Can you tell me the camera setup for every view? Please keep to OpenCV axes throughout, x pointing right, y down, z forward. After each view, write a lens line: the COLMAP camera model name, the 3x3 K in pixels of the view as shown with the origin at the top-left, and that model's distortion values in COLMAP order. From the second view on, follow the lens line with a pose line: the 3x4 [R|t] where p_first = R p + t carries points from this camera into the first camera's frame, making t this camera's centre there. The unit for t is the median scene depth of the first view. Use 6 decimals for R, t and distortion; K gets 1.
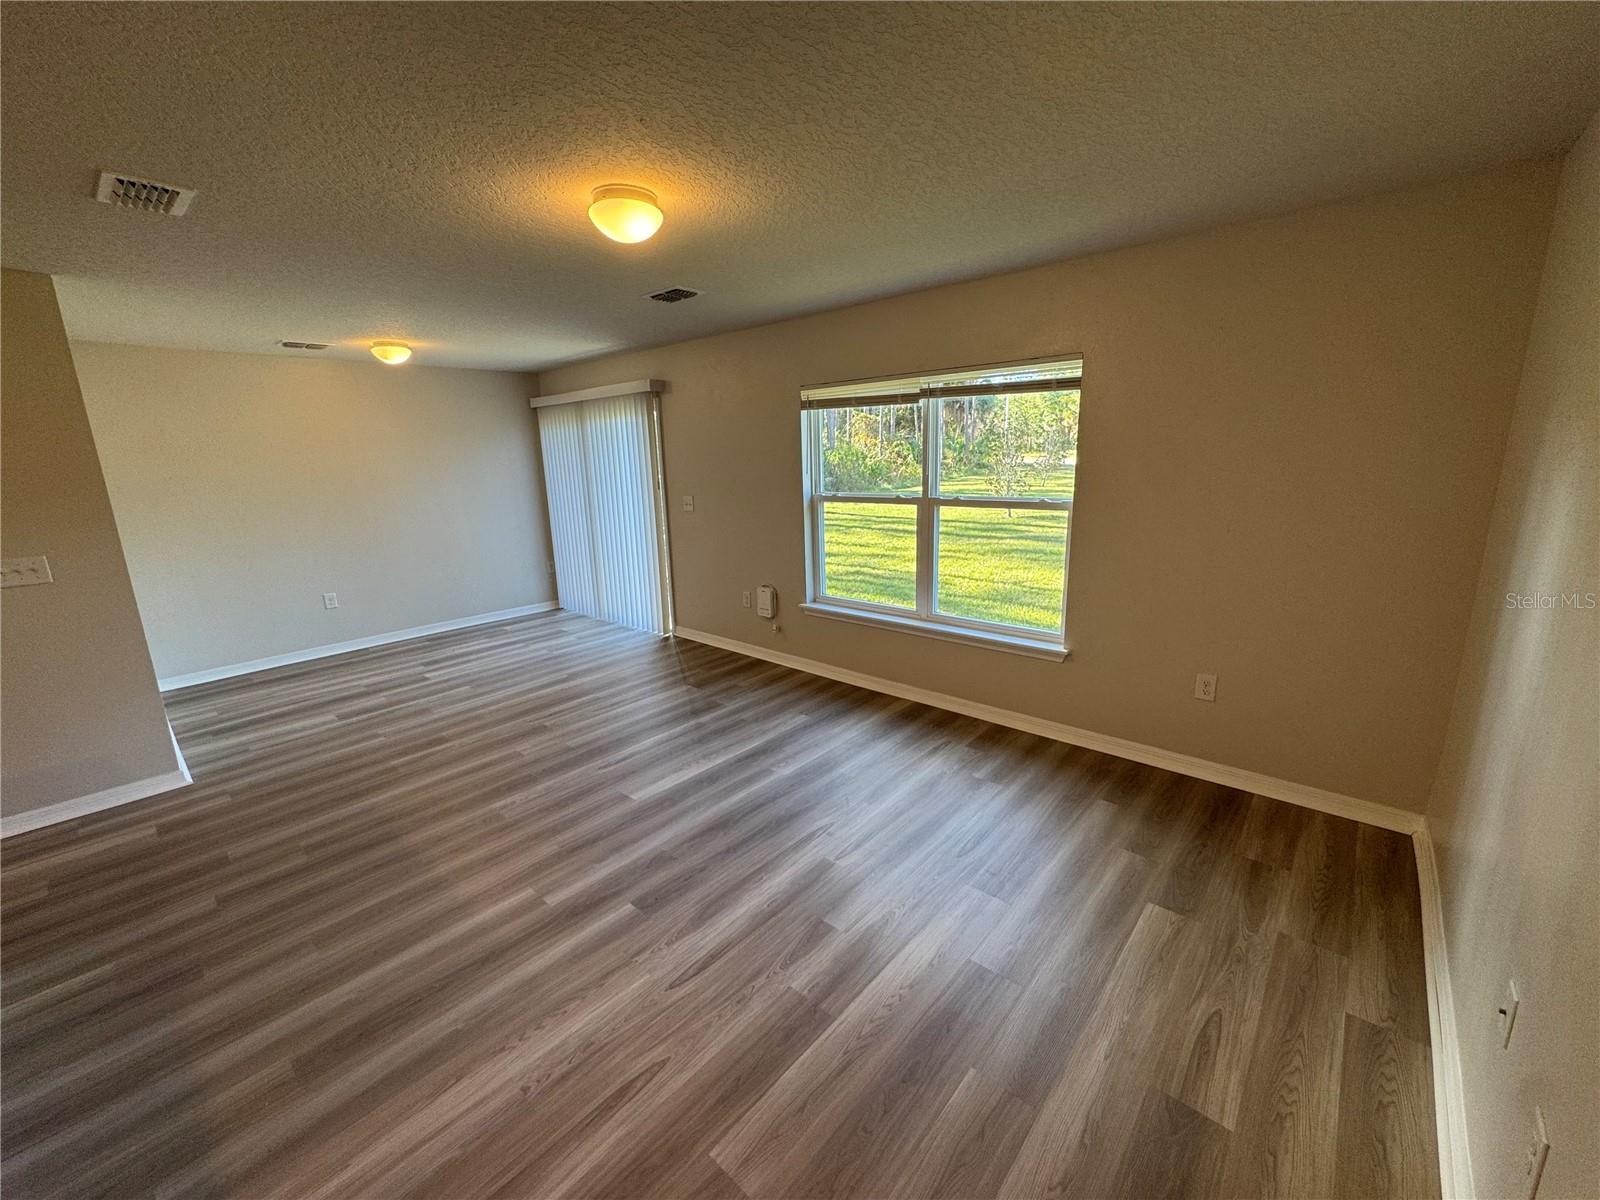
lens RADIAL K [[639.4, 0, 805.9], [0, 639.4, 605.6], [0, 0, 1]] dist [-0.000993, 0.000994]
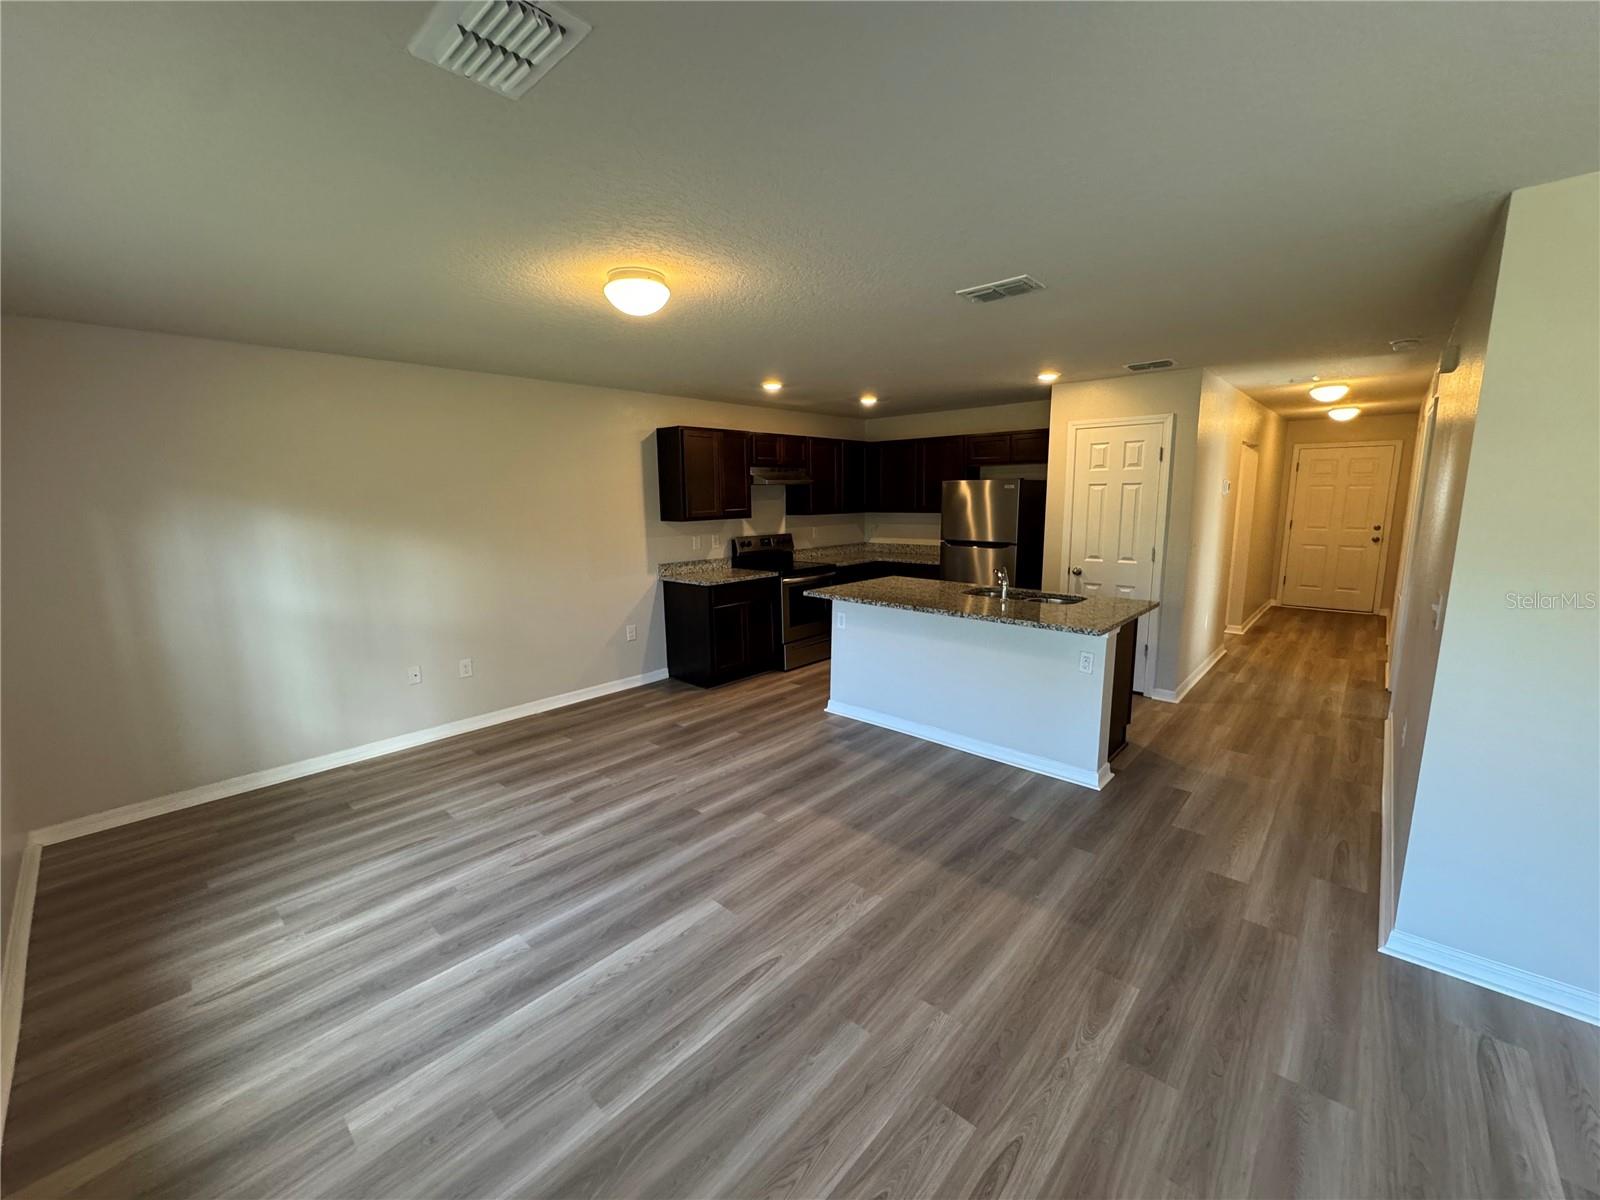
lens RADIAL K [[639.4, 0, 801.2], [0, 639.4, 598.5], [0, 0, 1]] dist [-0.000993, 0.000994]
pose [[-0.998965, 0.040577, 0.020559, -0.485094], [0.045364, 0.922033, 0.384445, -0.448929], [-0.003357, 0.384979, -0.922919, 1.894753]]
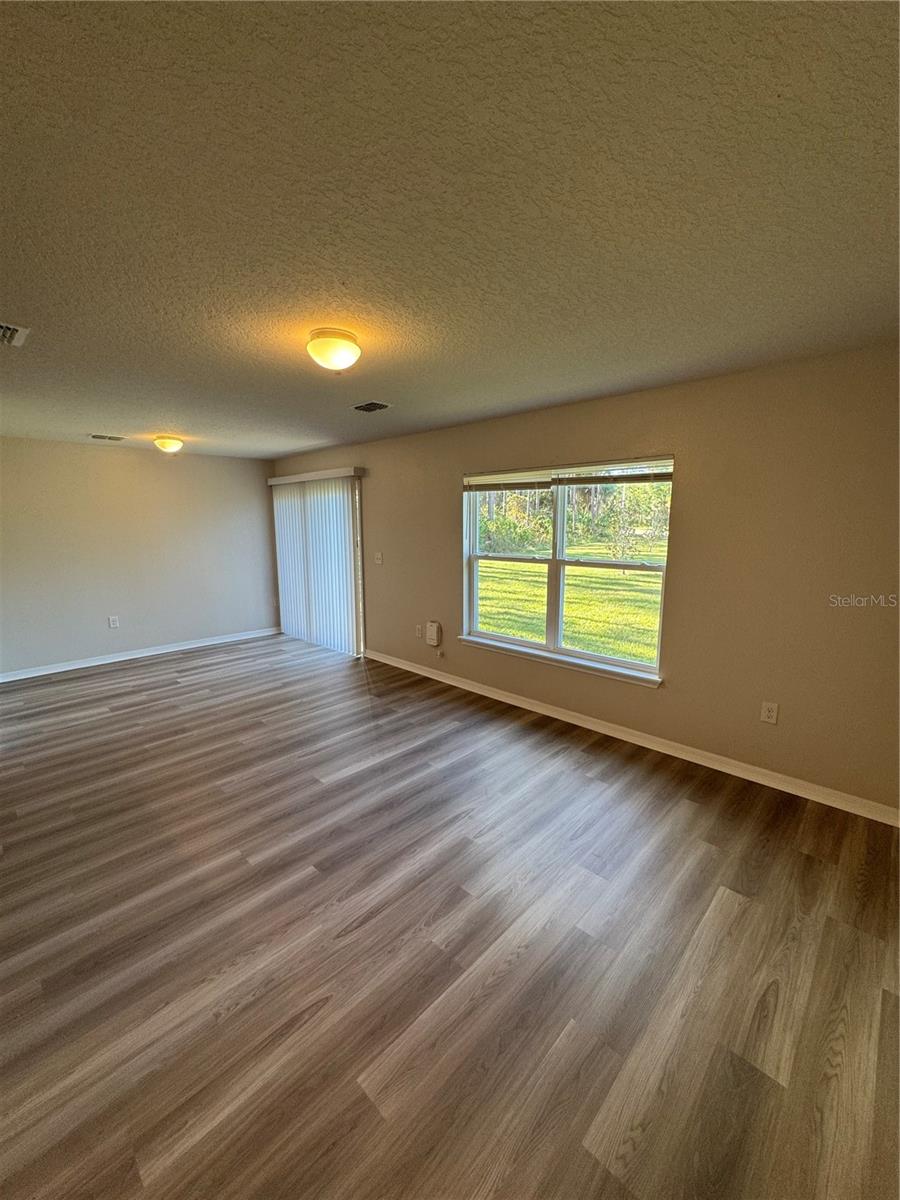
lens RADIAL K [[479.5, 0, 453.9], [0, 479.5, 608.2], [0, 0, 1]] dist [-0.000993, 0.000994]
pose [[0.998954, 0.031370, -0.033272, 0.023009], [-0.033211, 0.997861, -0.056309, -0.007414], [0.031434, 0.057355, 0.997859, 0.011705]]
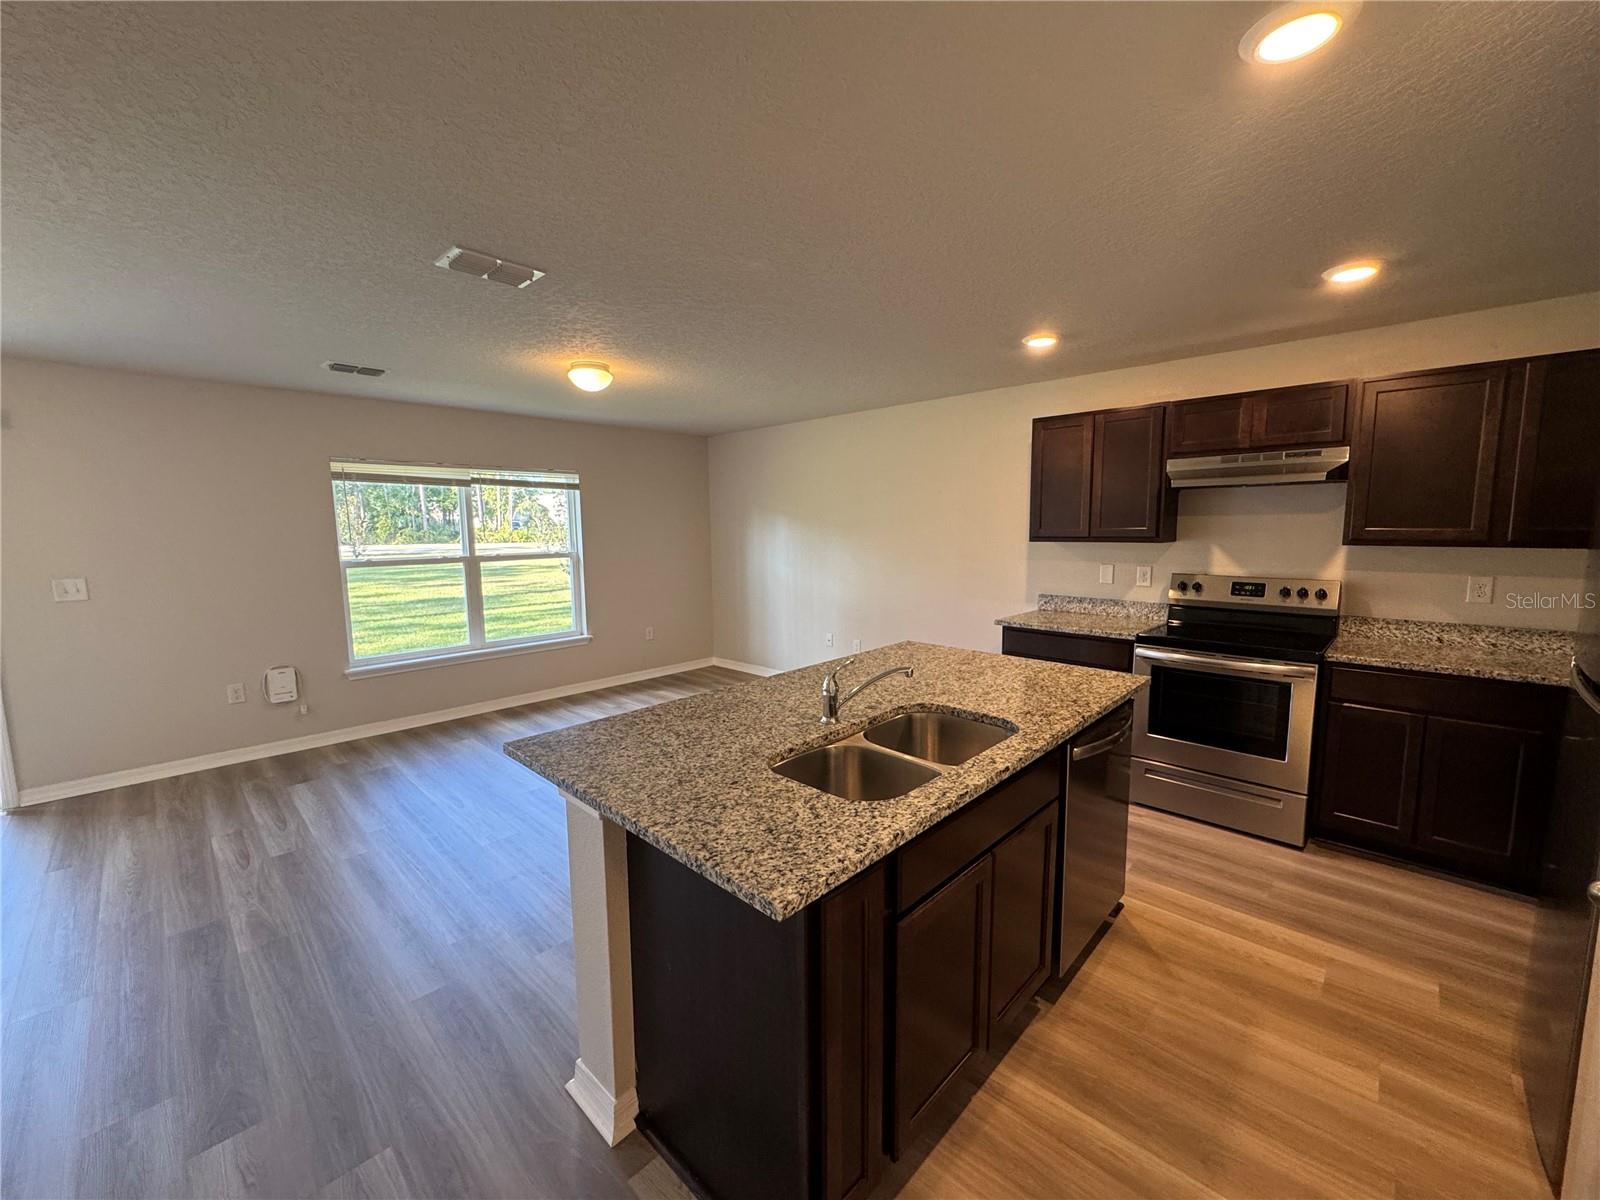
lens RADIAL K [[639.4, 0, 802.5], [0, 639.4, 602.4], [0, 0, 1]] dist [-0.000993, 0.000994]
pose [[0.044993, -0.096951, 0.994272, -1.682863], [0.240801, 0.966985, 0.083393, -0.031029], [-0.969531, 0.235670, 0.066853, 0.399056]]
